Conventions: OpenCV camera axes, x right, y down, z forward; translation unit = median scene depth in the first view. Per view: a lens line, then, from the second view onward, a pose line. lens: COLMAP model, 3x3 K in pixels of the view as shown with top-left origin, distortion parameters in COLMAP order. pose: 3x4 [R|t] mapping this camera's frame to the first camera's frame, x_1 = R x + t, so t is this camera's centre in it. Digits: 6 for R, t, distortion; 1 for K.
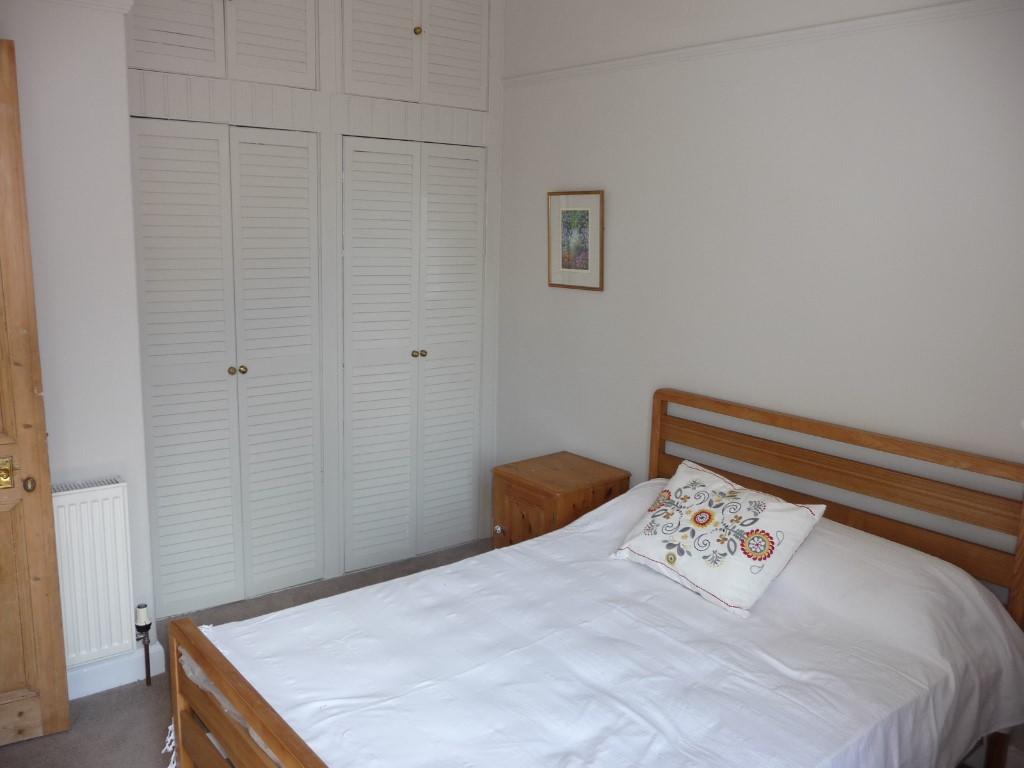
lens RADIAL K [[850.6, 0, 504.9], [0, 850.6, 380.6], [0, 0, 1]] dist [-0.036591, 0.002531]
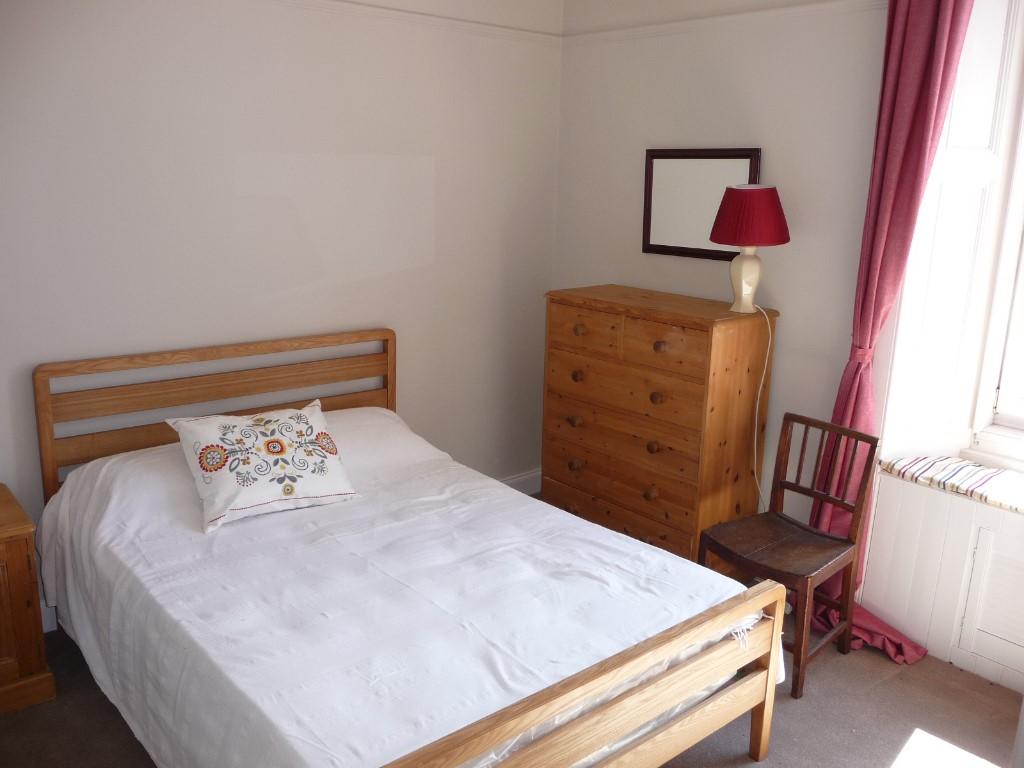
lens RADIAL K [[850.6, 0, 504.9], [0, 850.6, 380.6], [0, 0, 1]] dist [-0.036591, 0.002531]
pose [[-0.029730, -0.257788, 0.965744, -0.819711], [0.146609, 0.954597, 0.259326, -0.160273], [-0.988748, 0.149296, 0.009414, 0.711536]]
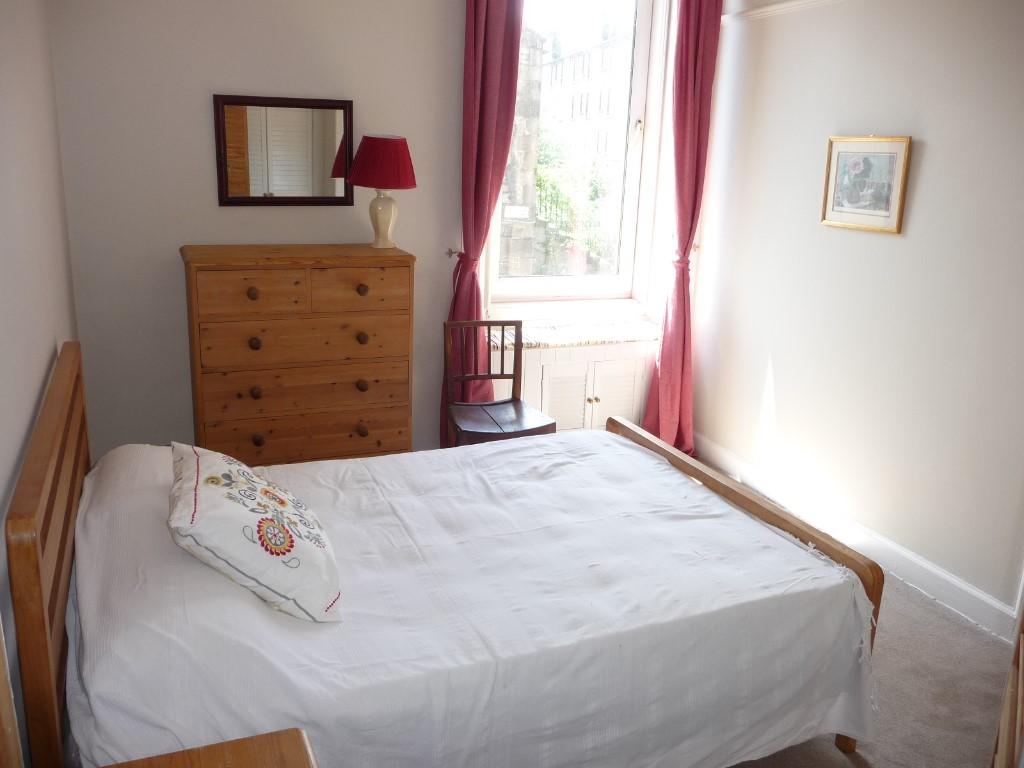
lens RADIAL K [[850.6, 0, 504.9], [0, 850.6, 380.6], [0, 0, 1]] dist [-0.036591, 0.002531]
pose [[-0.960957, -0.127728, 0.245452, -0.163282], [-0.011597, 0.904893, 0.425482, -0.289531], [-0.276454, 0.406023, -0.871044, 1.643260]]
